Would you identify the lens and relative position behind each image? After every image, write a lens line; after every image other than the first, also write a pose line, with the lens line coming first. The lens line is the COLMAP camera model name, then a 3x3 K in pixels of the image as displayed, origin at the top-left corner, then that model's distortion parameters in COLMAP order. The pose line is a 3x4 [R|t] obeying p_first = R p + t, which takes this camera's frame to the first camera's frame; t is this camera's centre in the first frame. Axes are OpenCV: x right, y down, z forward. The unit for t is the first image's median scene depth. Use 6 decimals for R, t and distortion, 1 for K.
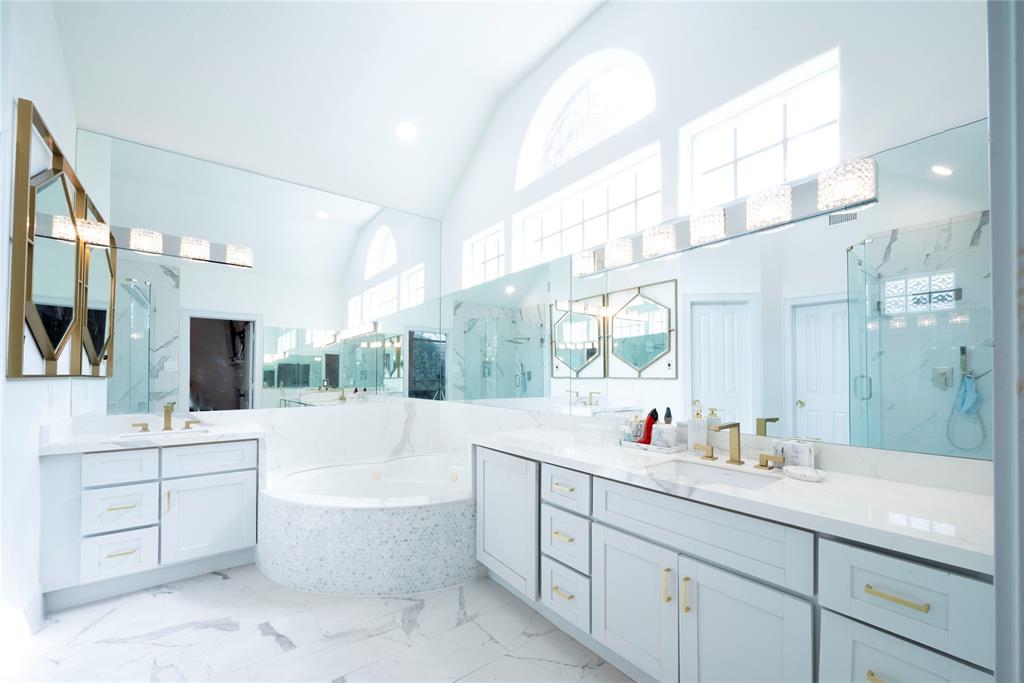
lens RADIAL K [[403.7, 0, 516.5], [0, 403.7, 374.7], [0, 0, 1]] dist [-0.005789, 0.000513]
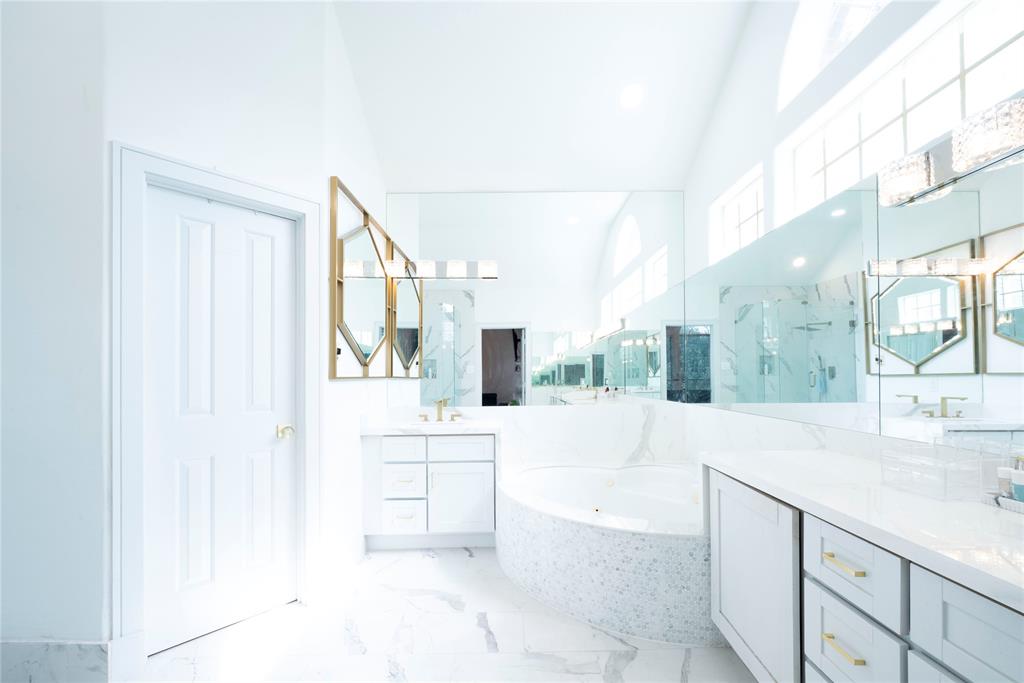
lens RADIAL K [[403.7, 0, 516.5], [0, 403.7, 374.7], [0, 0, 1]] dist [-0.005789, 0.000513]
pose [[0.794558, -0.010421, -0.607099, 0.049187], [0.012257, 0.999924, -0.001122, 0.001030], [0.607065, -0.006550, 0.794625, 0.132808]]
